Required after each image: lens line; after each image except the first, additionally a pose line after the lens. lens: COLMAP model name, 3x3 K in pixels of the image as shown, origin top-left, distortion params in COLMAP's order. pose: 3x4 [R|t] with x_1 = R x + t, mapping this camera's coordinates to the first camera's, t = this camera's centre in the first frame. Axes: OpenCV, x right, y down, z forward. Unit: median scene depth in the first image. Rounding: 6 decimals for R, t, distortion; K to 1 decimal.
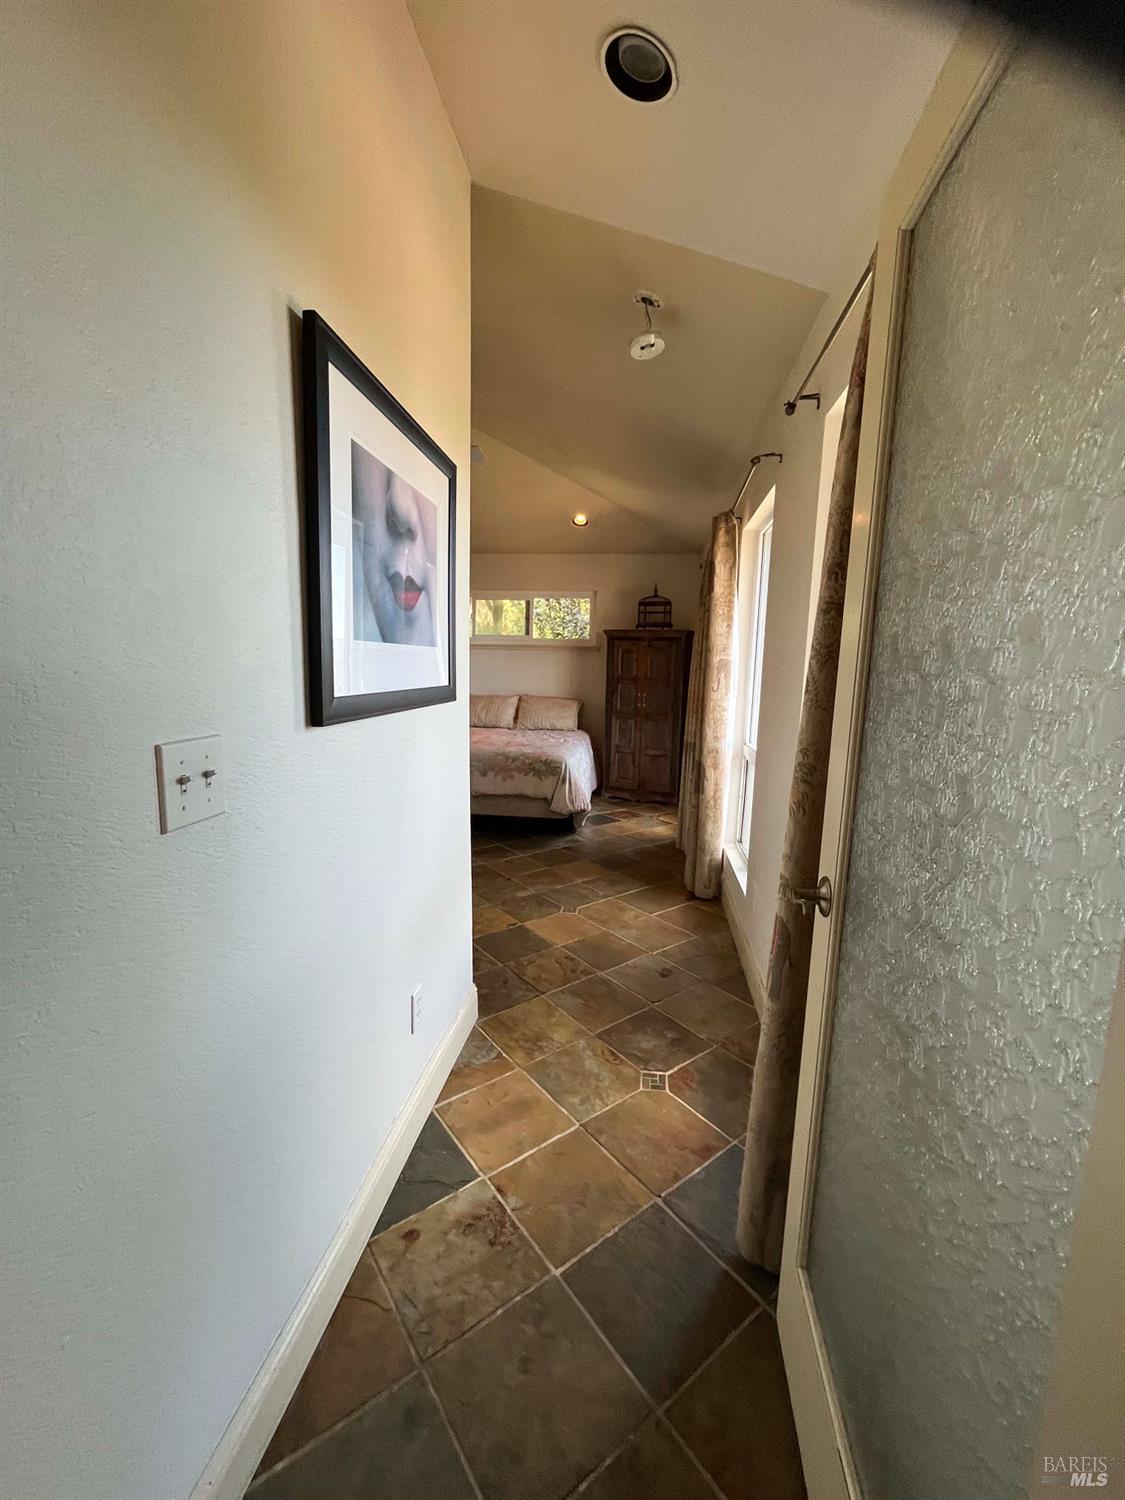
lens RADIAL K [[609.2, 0, 563.2], [0, 609.2, 748.7], [0, 0, 1]] dist [-0.002350, 0.000260]
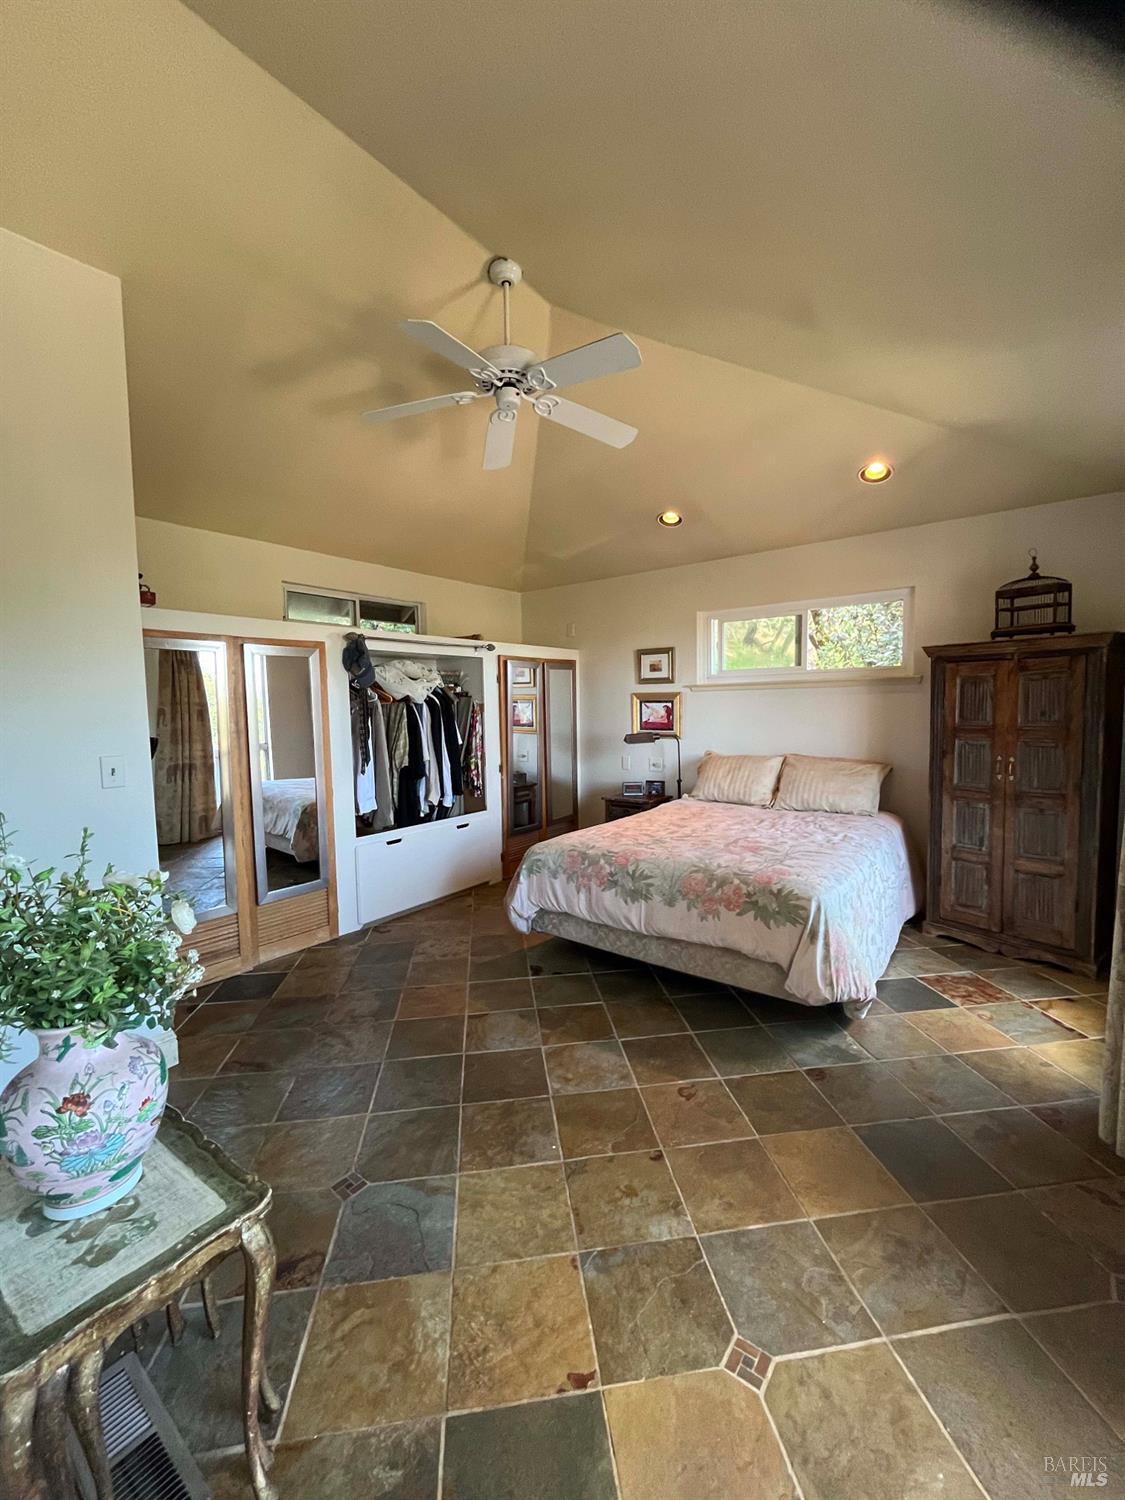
lens RADIAL K [[609.2, 0, 563.4], [0, 609.2, 749.0], [0, 0, 1]] dist [-0.002350, 0.000260]
pose [[0.867502, -0.003982, -0.497418, 0.057146], [-0.030380, 0.997677, -0.060970, -0.052113], [0.496505, 0.068003, 0.865366, 0.334568]]
